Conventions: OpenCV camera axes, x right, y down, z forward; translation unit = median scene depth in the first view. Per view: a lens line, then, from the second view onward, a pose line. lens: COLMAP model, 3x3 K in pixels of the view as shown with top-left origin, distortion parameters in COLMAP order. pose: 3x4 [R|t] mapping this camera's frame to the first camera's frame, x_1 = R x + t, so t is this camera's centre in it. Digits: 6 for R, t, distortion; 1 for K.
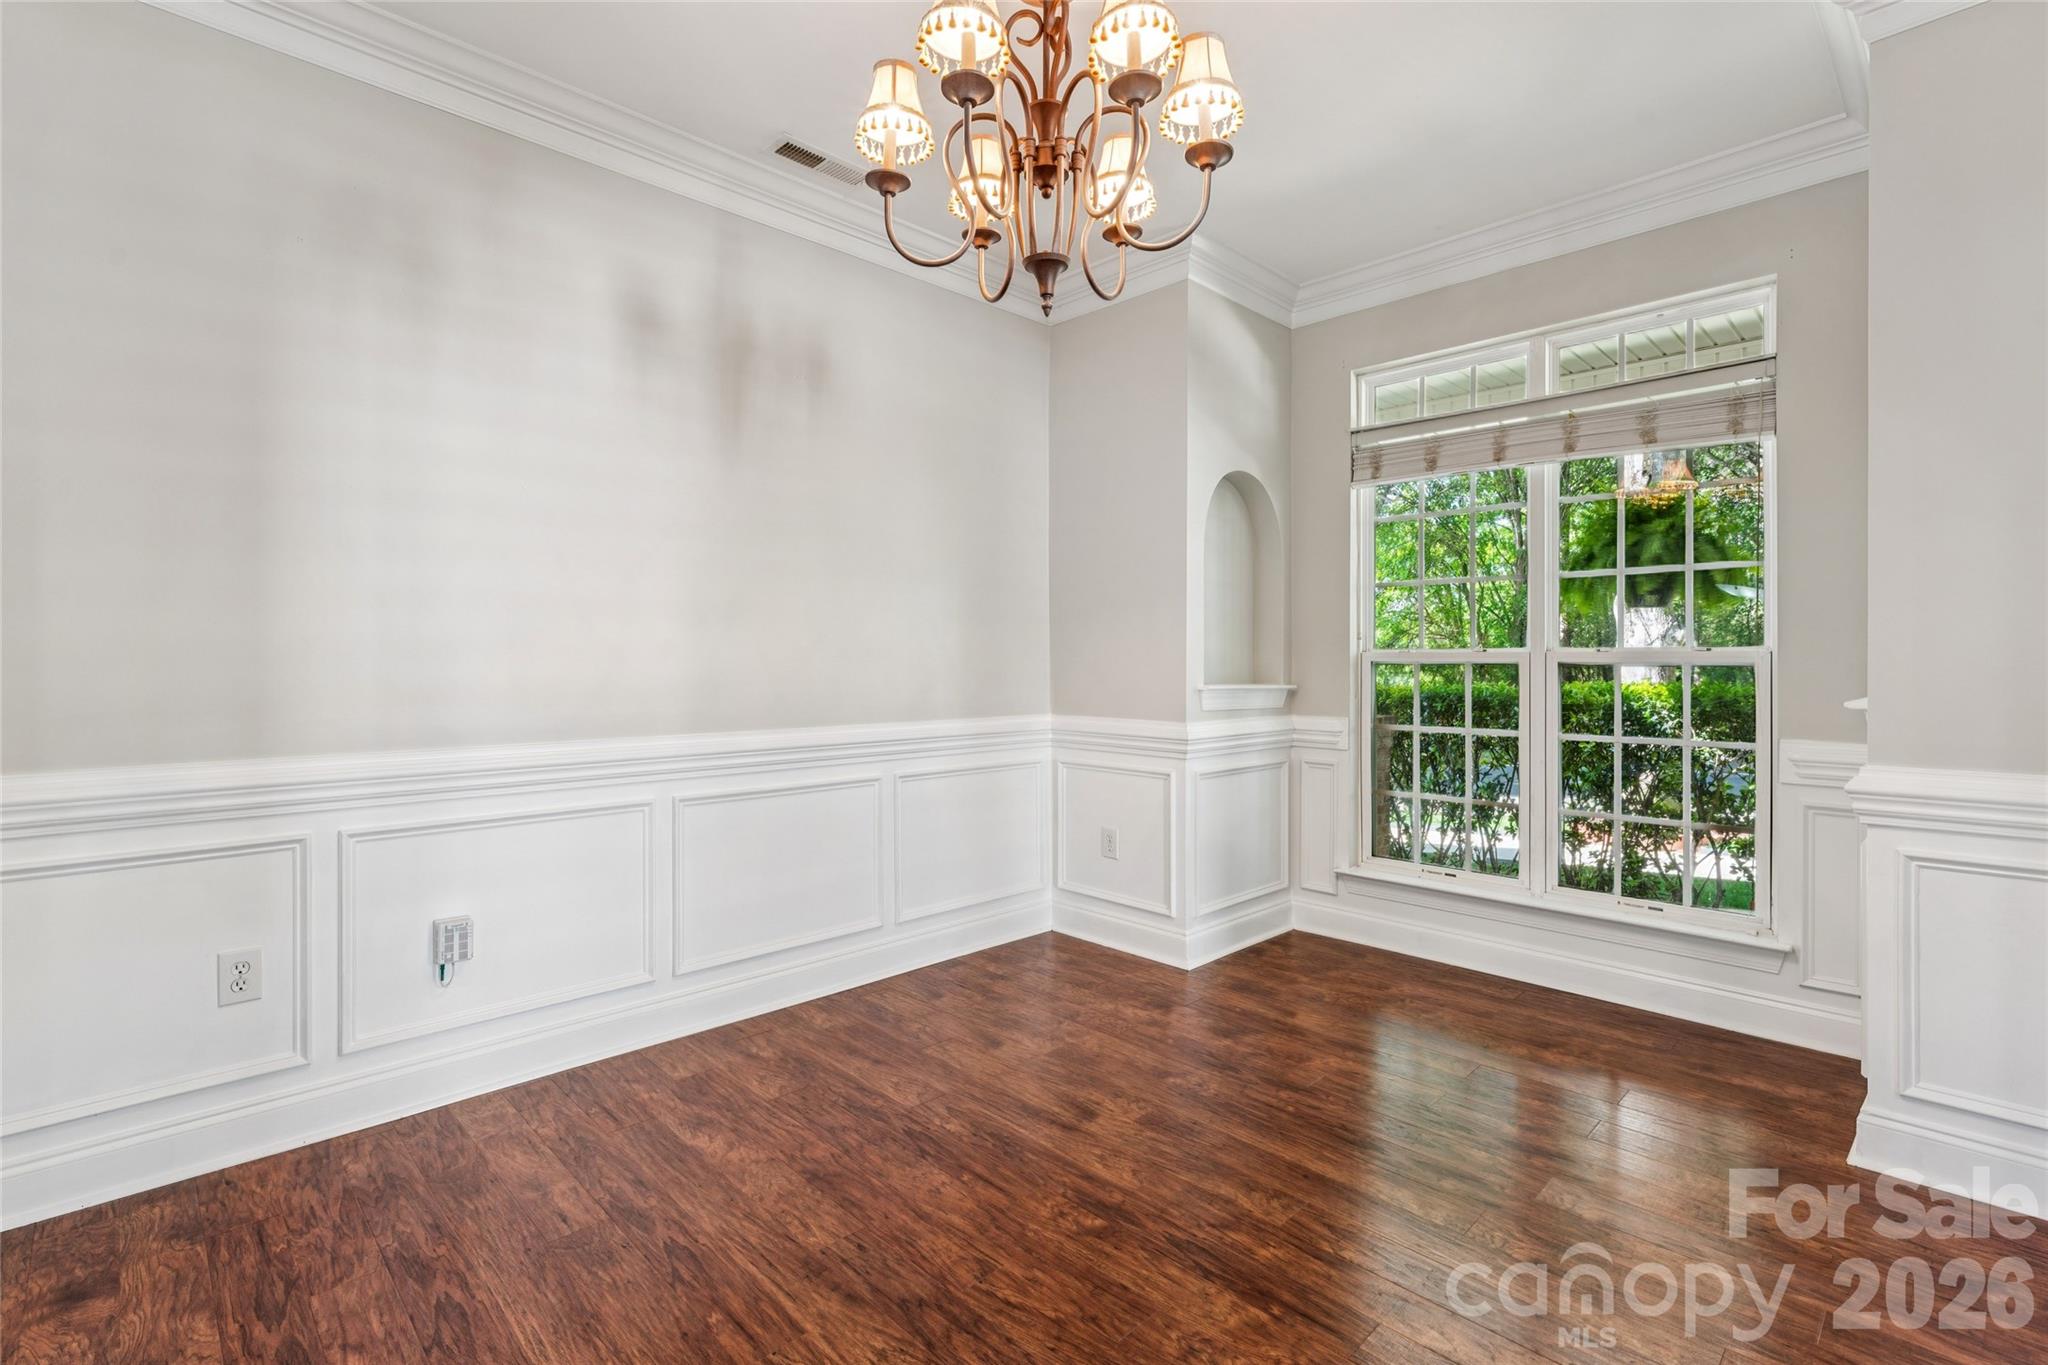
lens RADIAL K [[926.1, 0, 1006.1], [0, 926.1, 664.4], [0, 0, 1]] dist [0.000697, 0.000030]
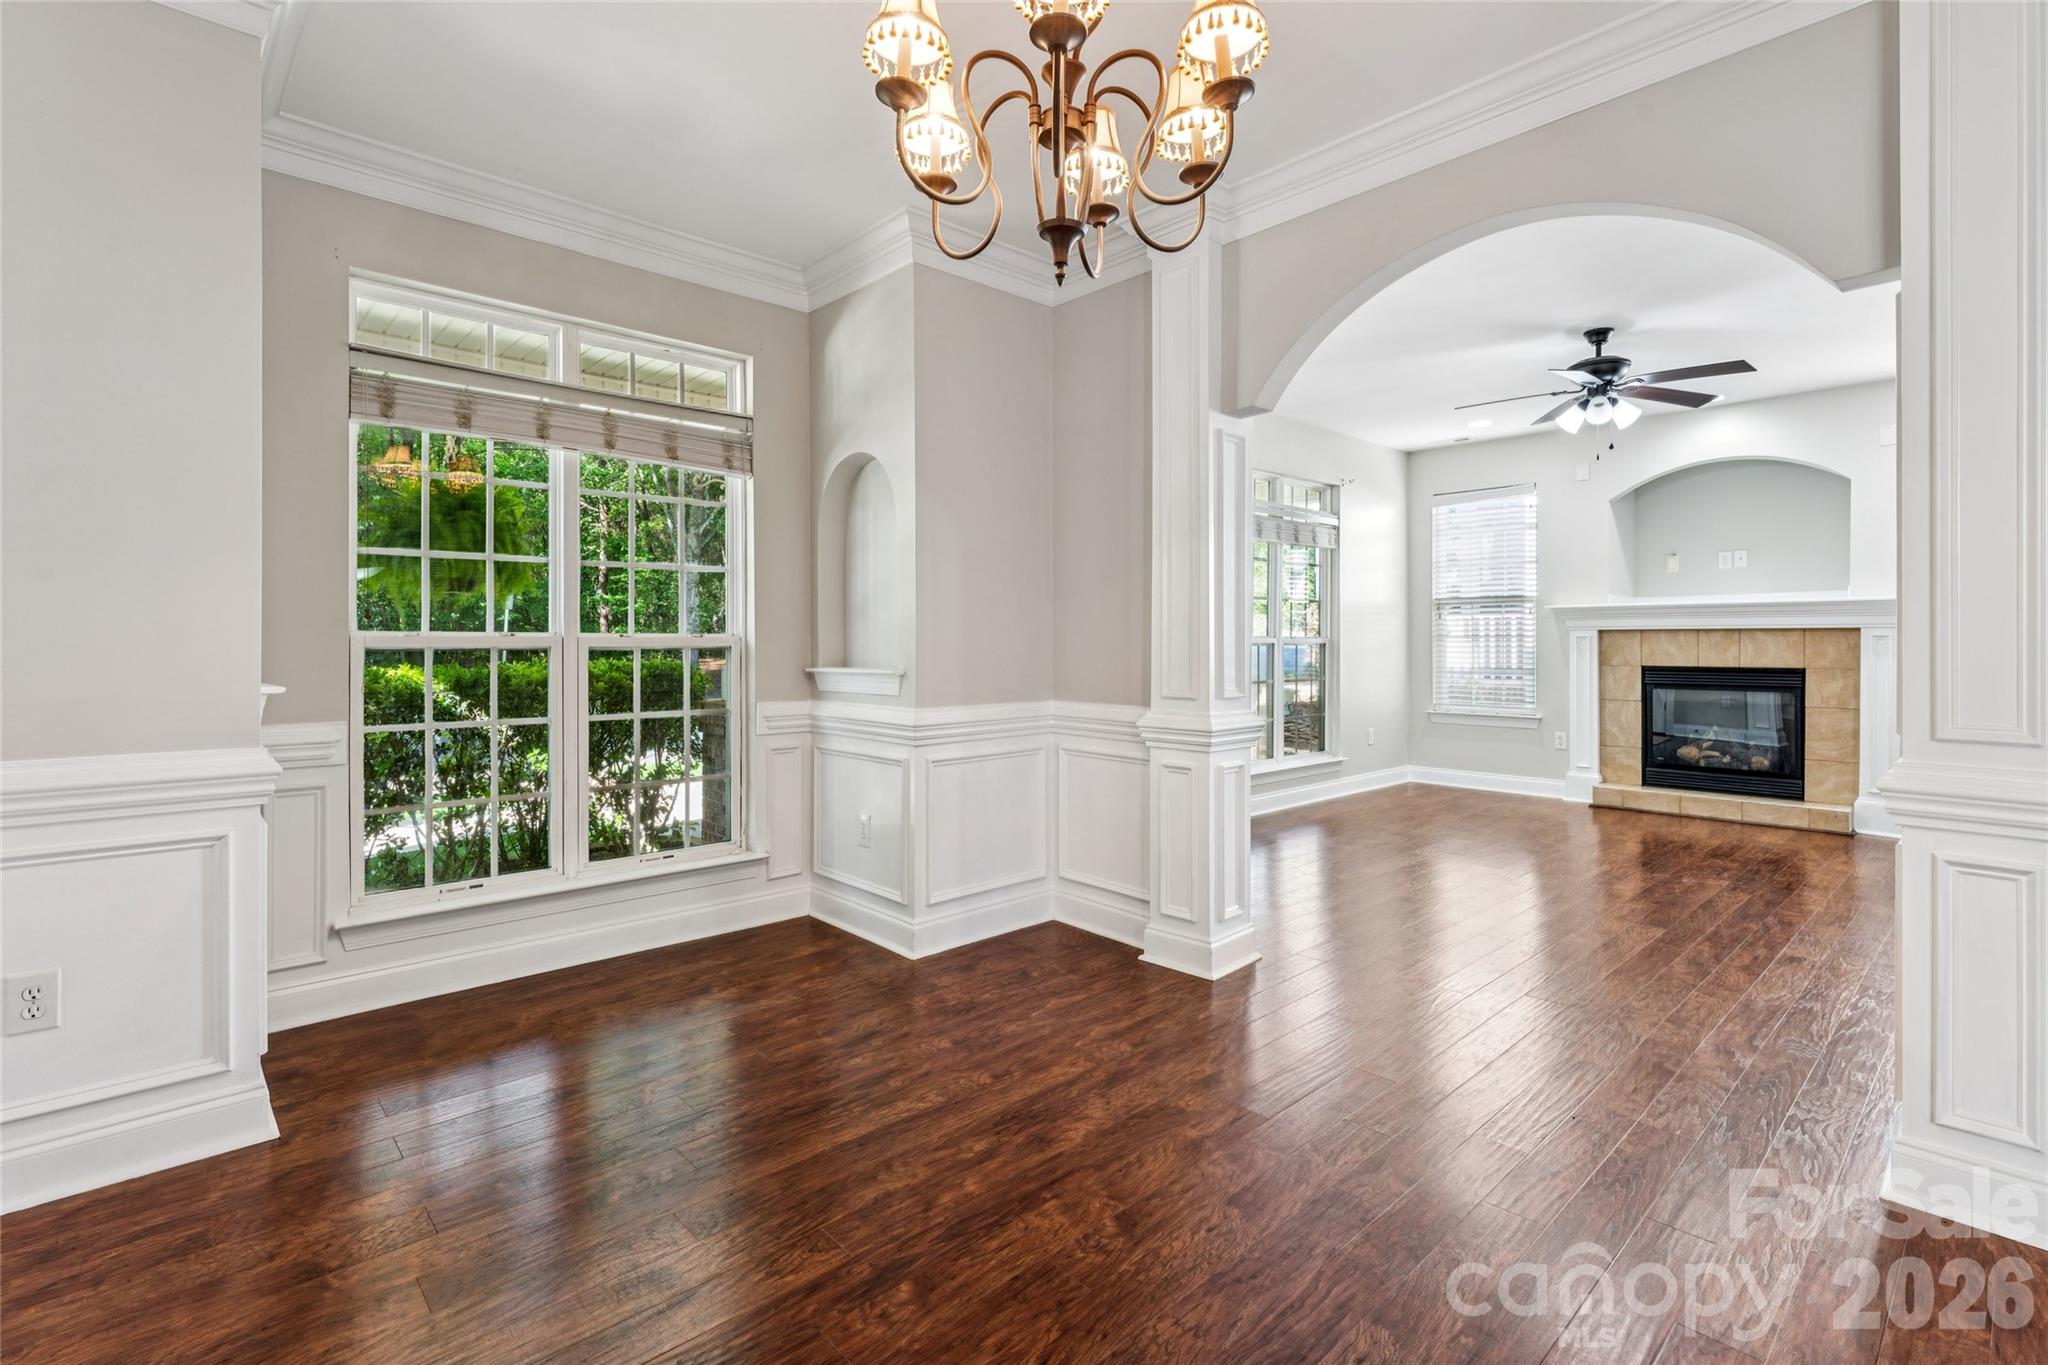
lens RADIAL K [[944.7, 0, 1018.2], [0, 944.7, 643.2], [0, 0, 1]] dist [0.002070, 0.000469]
pose [[0.025374, -0.002420, 0.999675, -0.464091], [0.005792, 0.999981, 0.002274, -0.005940], [-0.999661, 0.005732, 0.025387, 0.507224]]
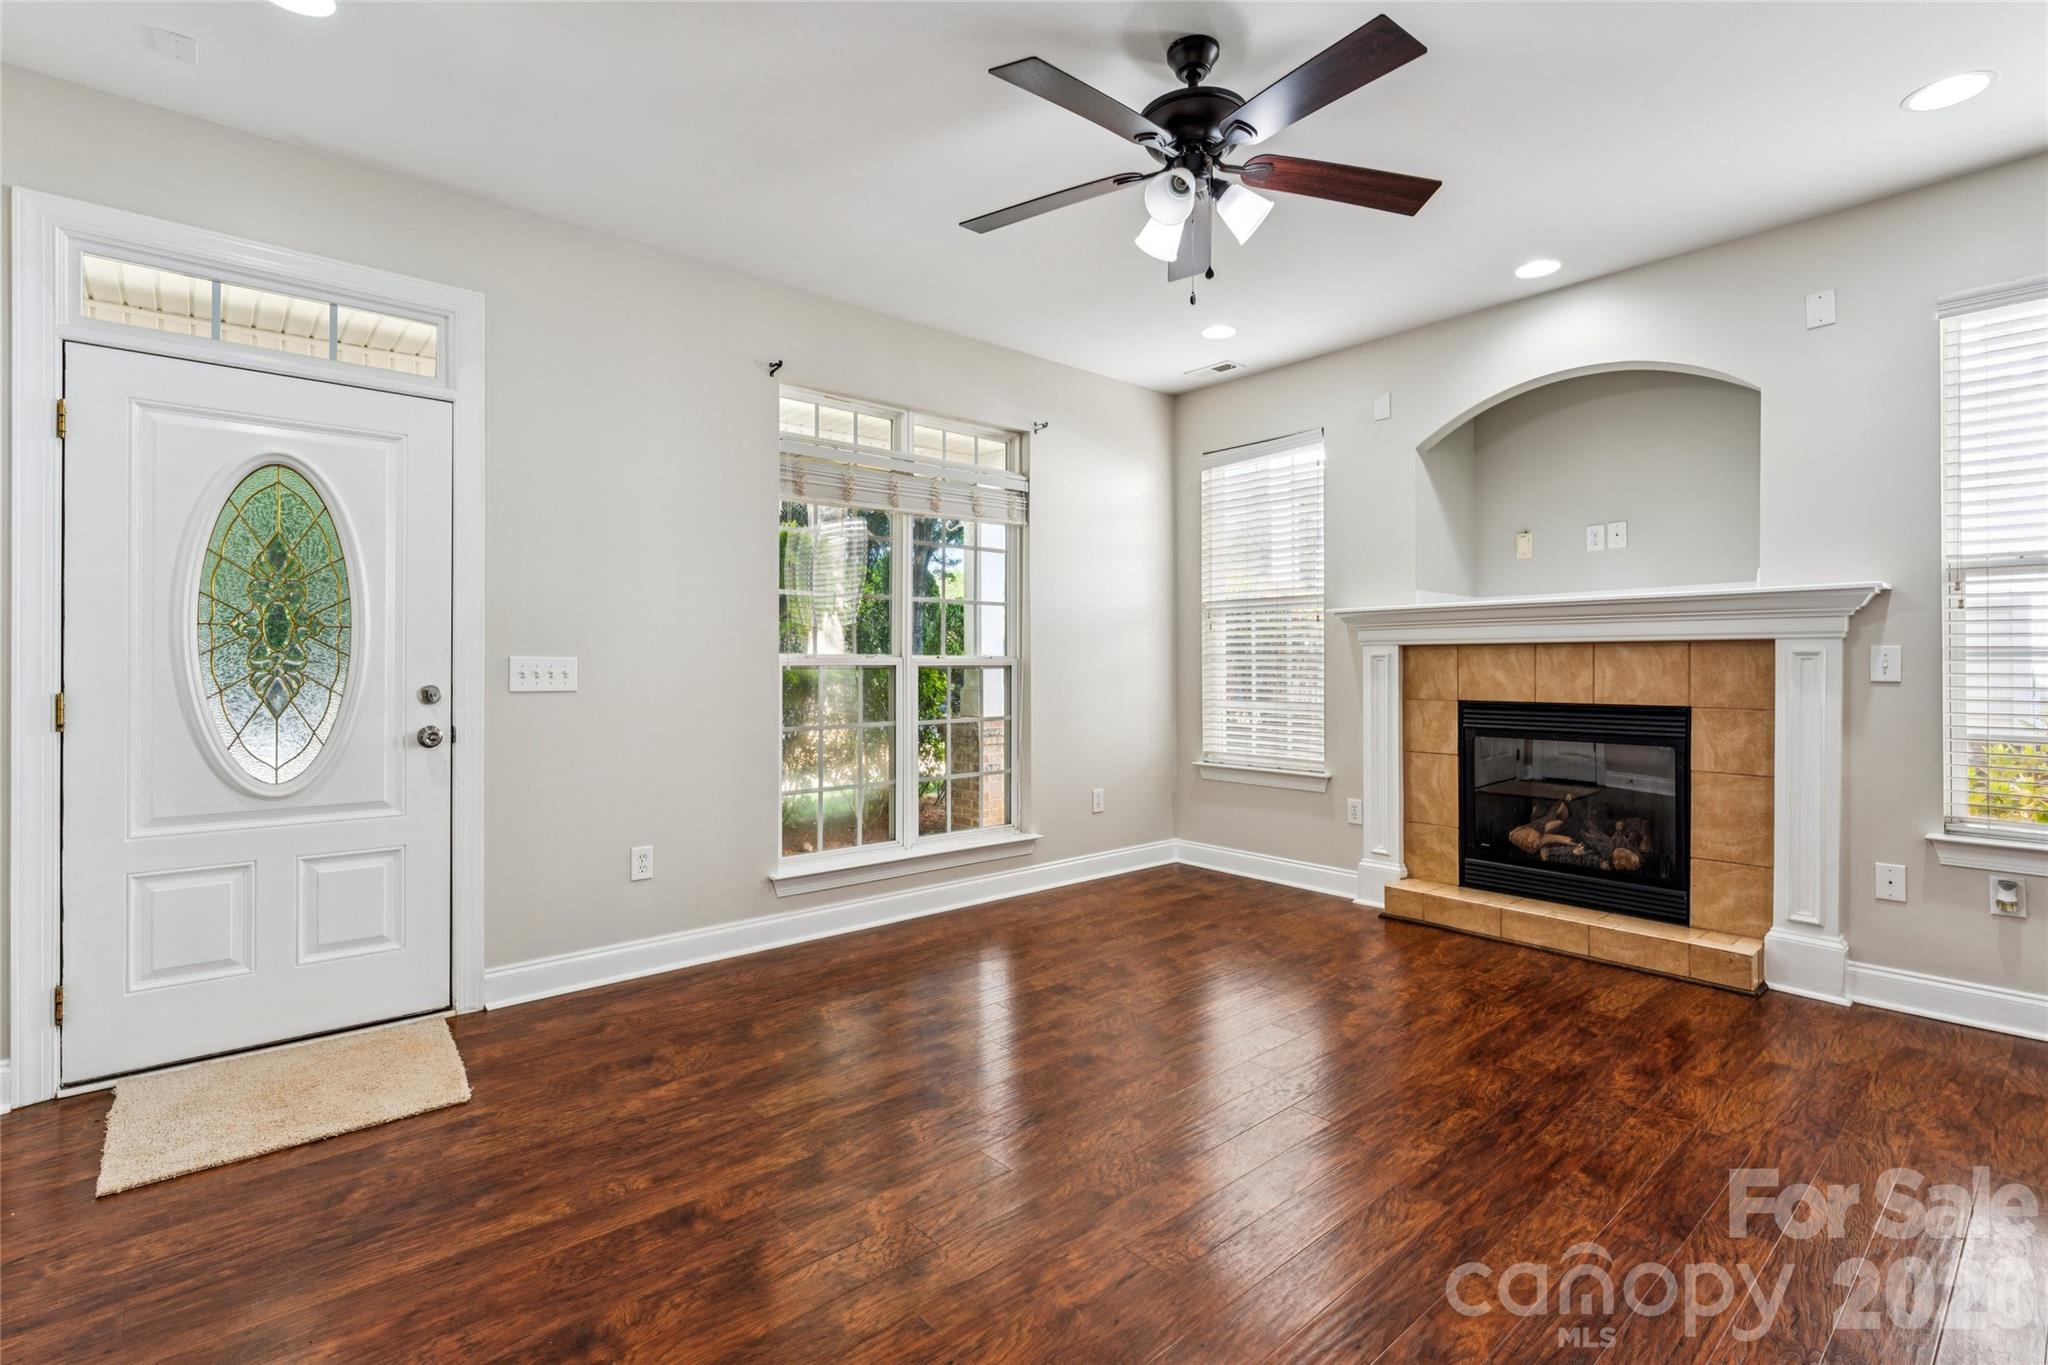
lens RADIAL K [[943.0, 0, 1032.5], [0, 943.0, 664.0], [0, 0, 1]] dist [0.000347, 0.000103]
pose [[0.046205, -0.000865, 0.998932, 0.267425], [0.005848, 0.999983, 0.000596, 0.000320], [-0.998915, 0.005814, 0.046209, -0.251387]]
